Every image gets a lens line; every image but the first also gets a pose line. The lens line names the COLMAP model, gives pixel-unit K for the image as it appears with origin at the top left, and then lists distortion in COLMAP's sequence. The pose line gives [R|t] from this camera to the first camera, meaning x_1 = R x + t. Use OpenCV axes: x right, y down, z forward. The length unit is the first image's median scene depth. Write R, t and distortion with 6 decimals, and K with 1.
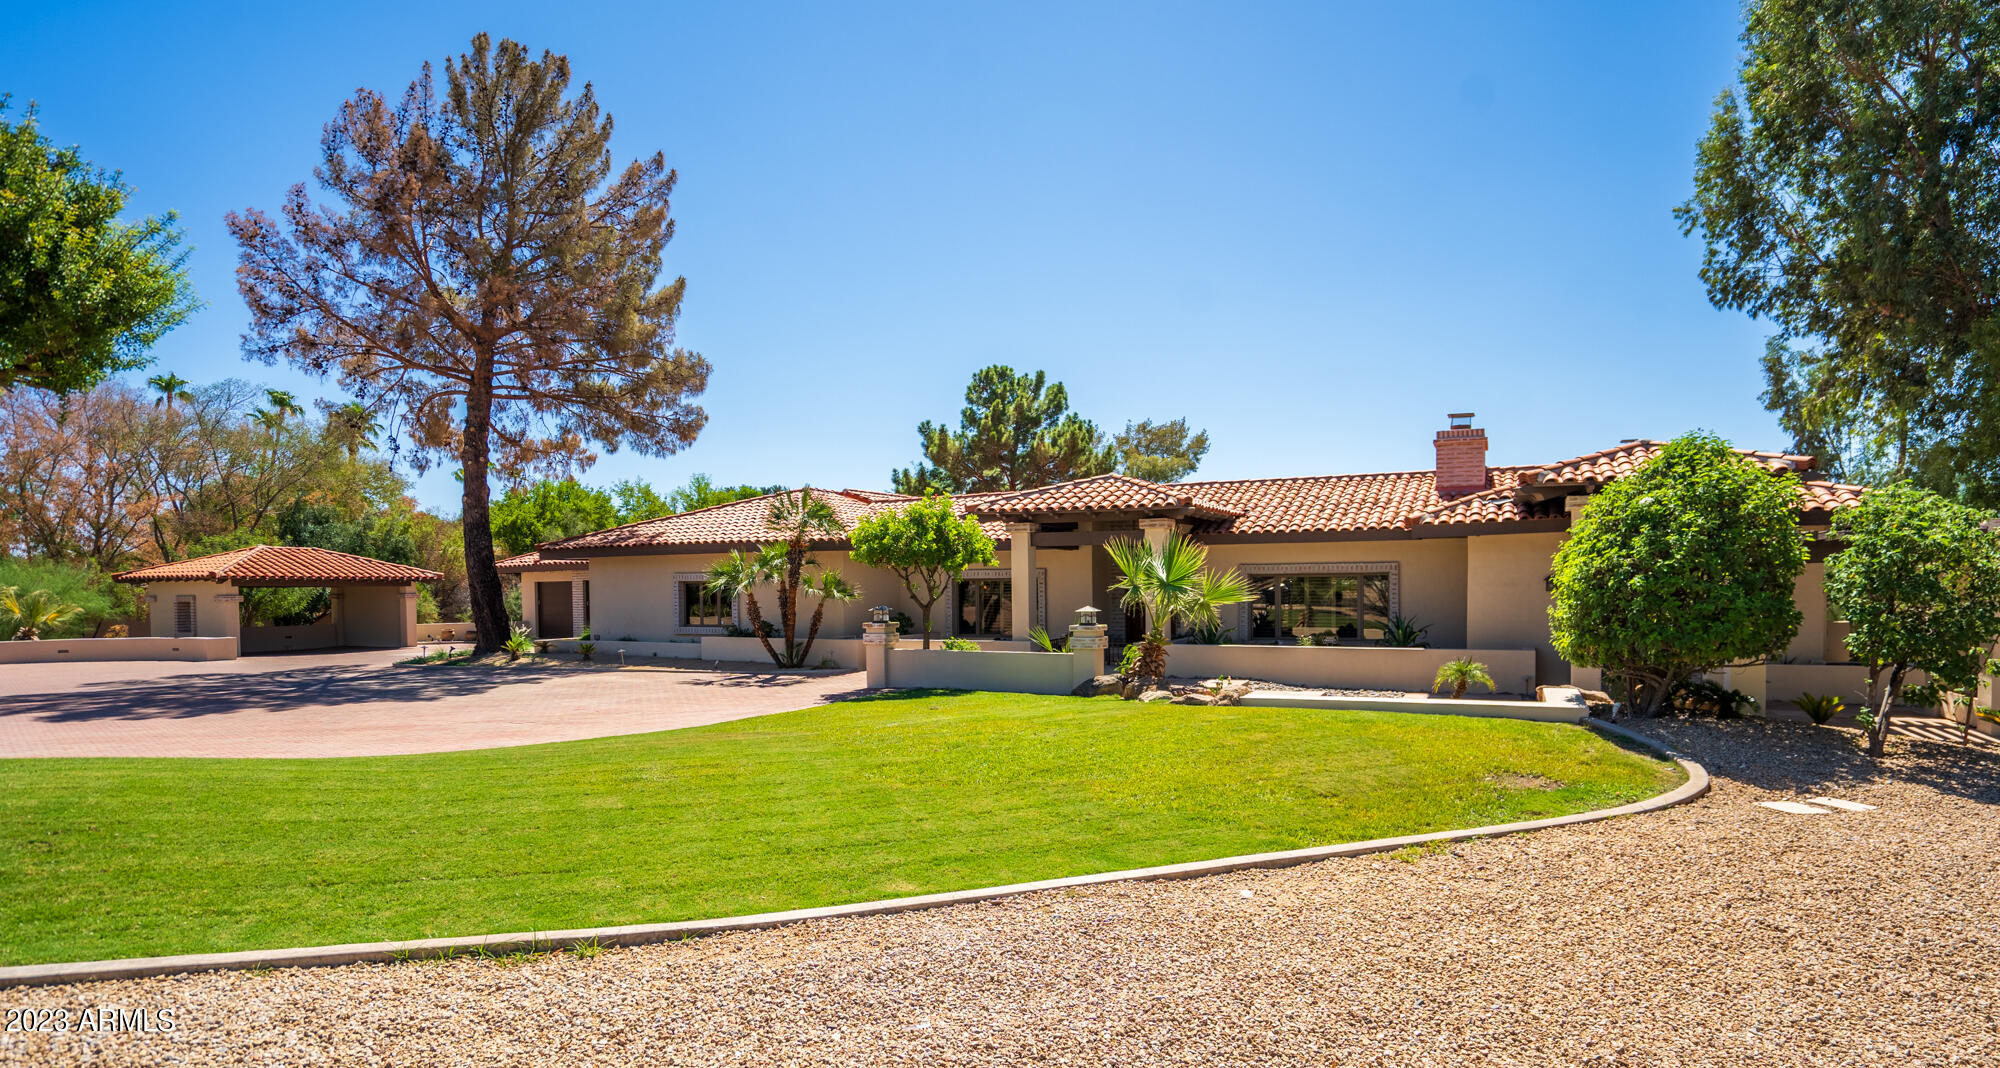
lens RADIAL K [[1057.5, 0, 1003.1], [0, 1057.5, 617.6], [0, 0, 1]] dist [-0.038747, 0.000181]
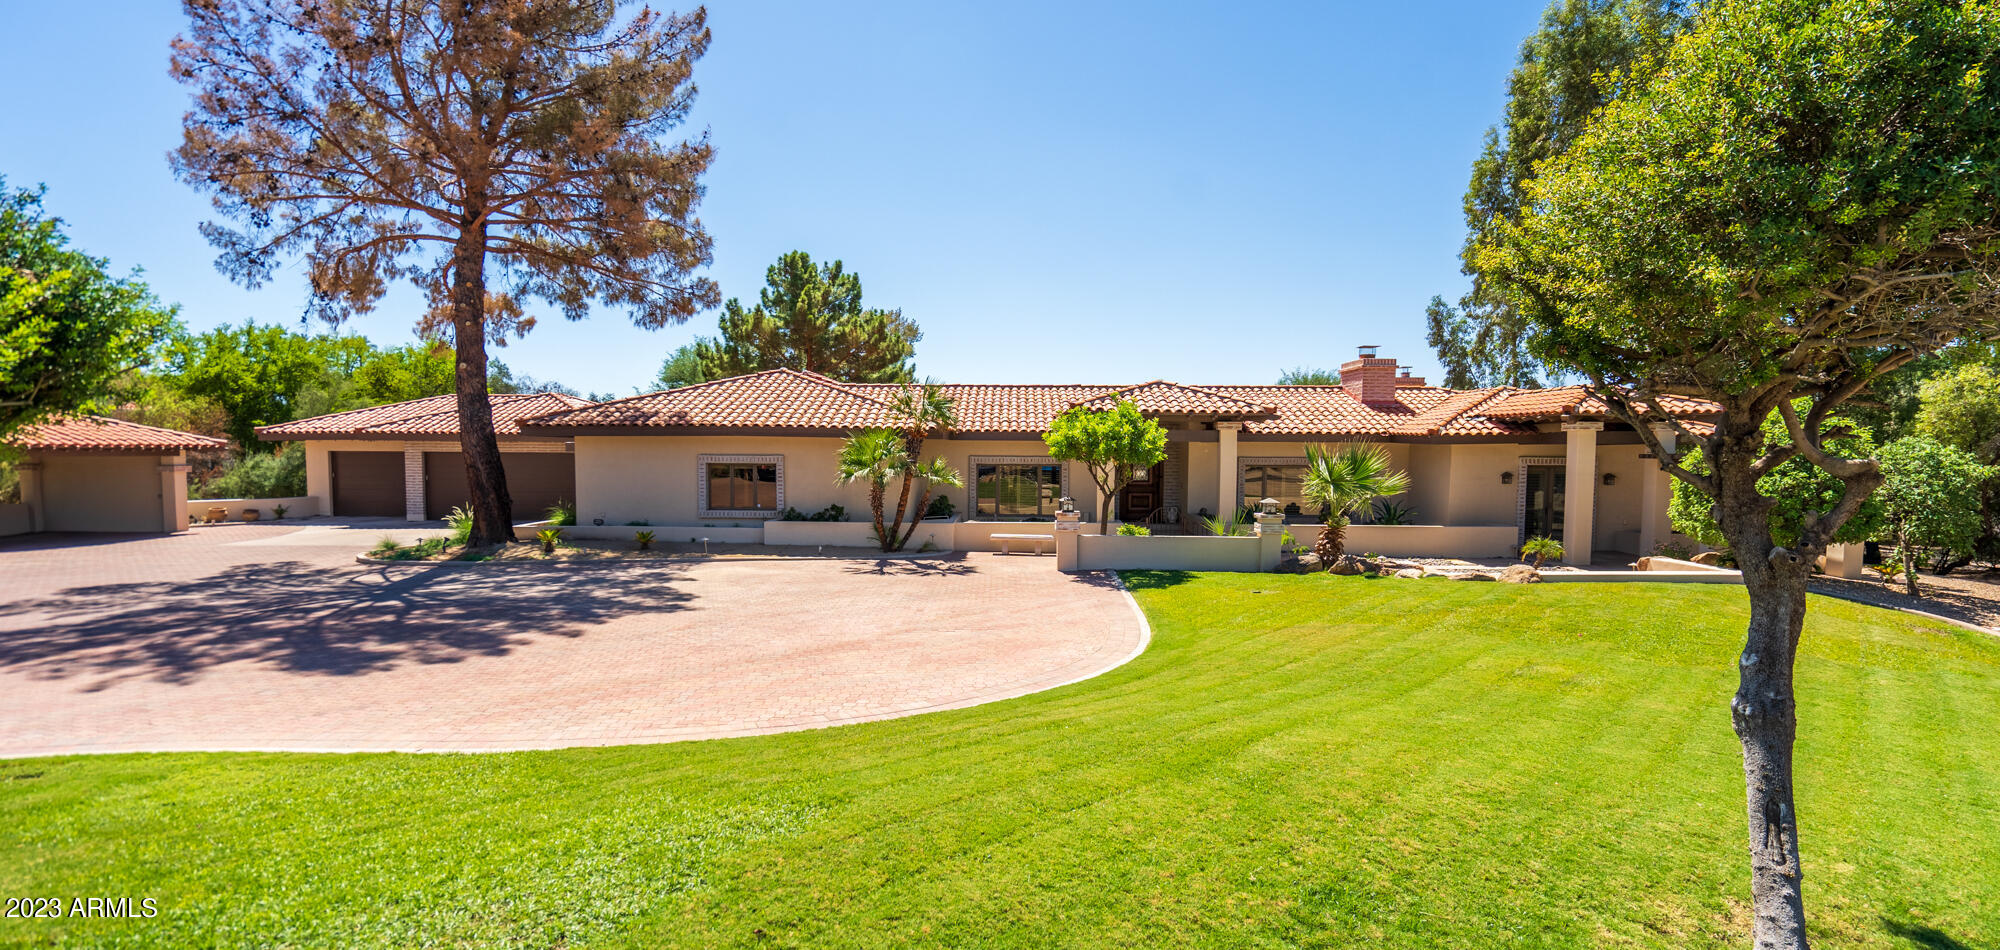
lens RADIAL K [[922.0, 0, 999.6], [0, 922.0, 495.6], [0, 0, 1]] dist [0.002095, -0.000008]
pose [[0.898386, -0.008394, 0.439127, -0.413786], [-0.001772, 0.999740, 0.022734, -0.023052], [-0.439203, -0.021202, 0.898137, 0.114381]]
